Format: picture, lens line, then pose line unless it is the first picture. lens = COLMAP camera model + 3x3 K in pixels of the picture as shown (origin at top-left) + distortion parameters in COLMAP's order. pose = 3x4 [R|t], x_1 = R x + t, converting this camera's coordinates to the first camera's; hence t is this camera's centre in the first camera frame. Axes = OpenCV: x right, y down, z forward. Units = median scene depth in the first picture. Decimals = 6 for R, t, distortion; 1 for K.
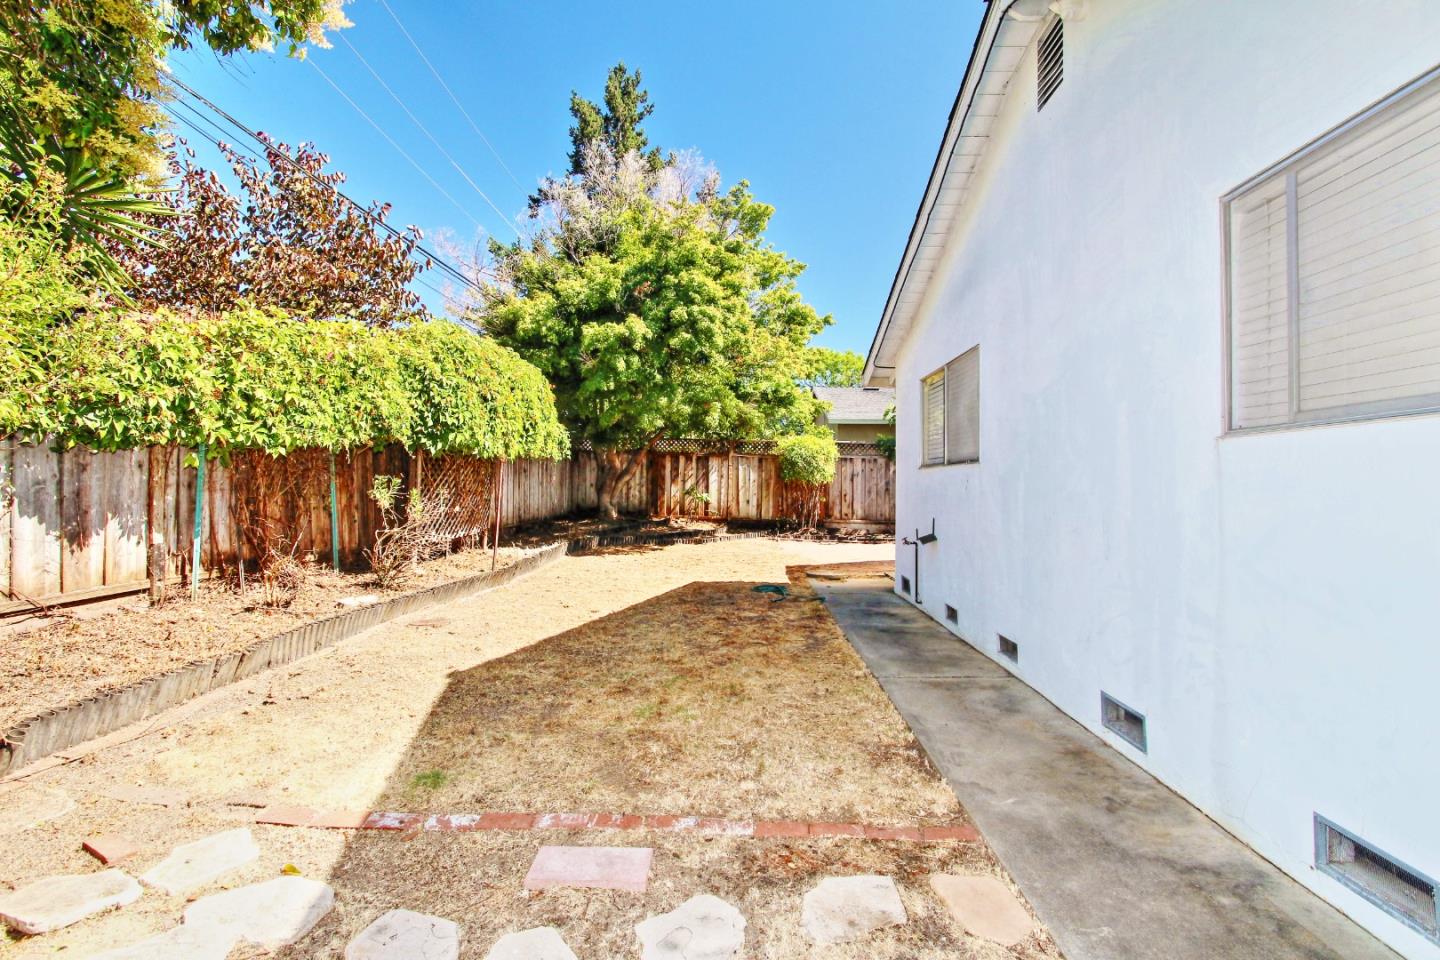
lens RADIAL K [[685.1, 0, 720.0], [0, 685.1, 480.0], [0, 0, 1]] dist [-0.002168, 0.000011]
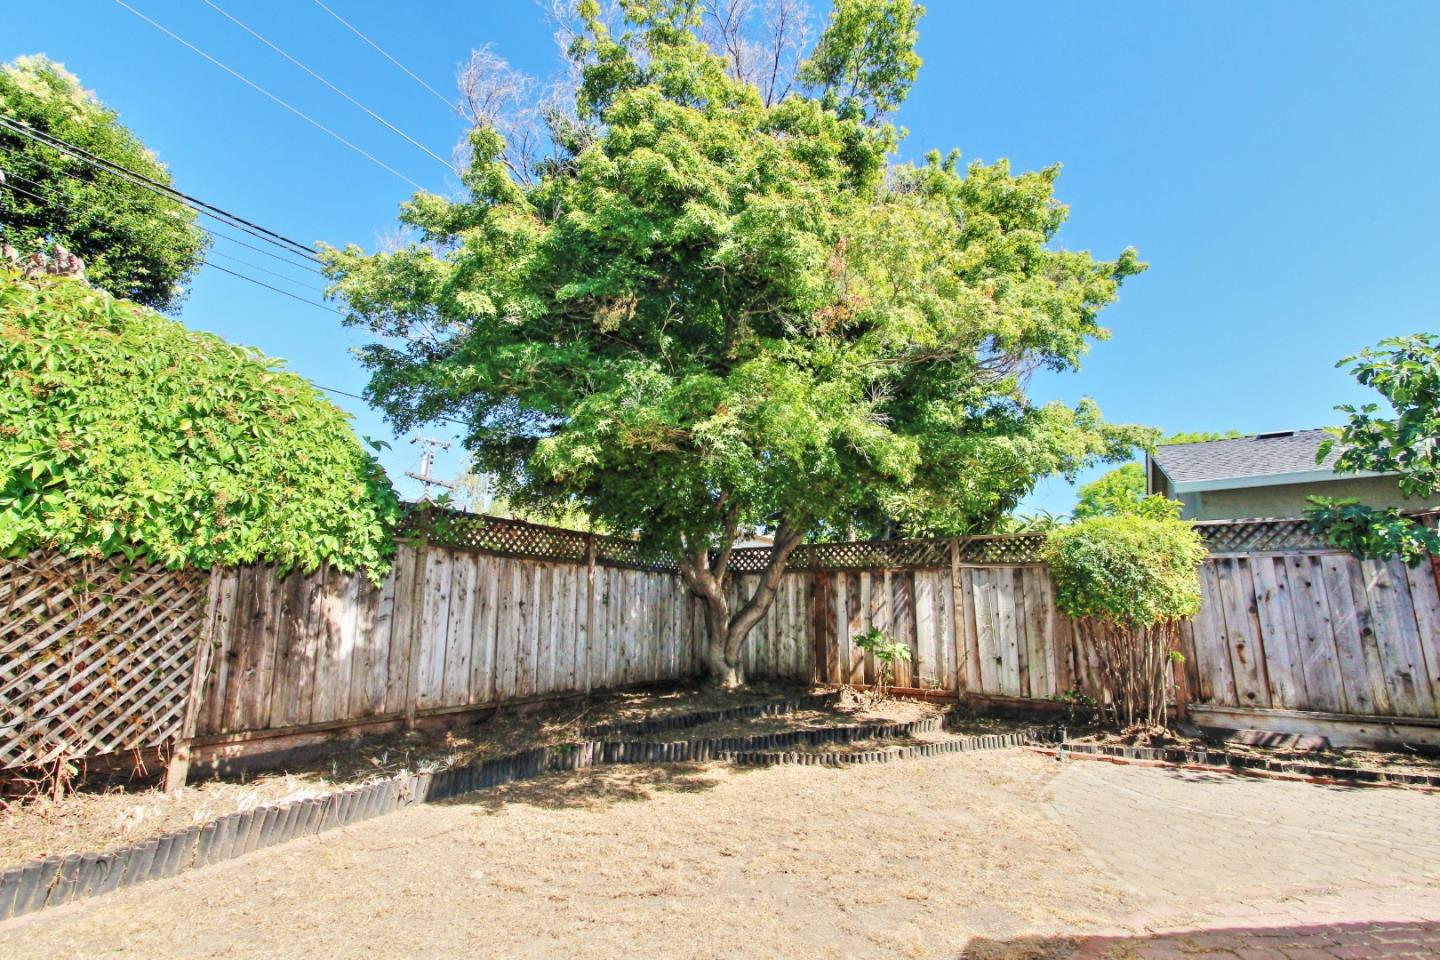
lens RADIAL K [[685.1, 0, 720.0], [0, 685.1, 480.0], [0, 0, 1]] dist [-0.002168, 0.000011]
pose [[0.884314, -0.107618, -0.454320, 0.101022], [0.012664, 0.978244, -0.207073, 0.004639], [0.466720, 0.177364, 0.866438, 0.461989]]
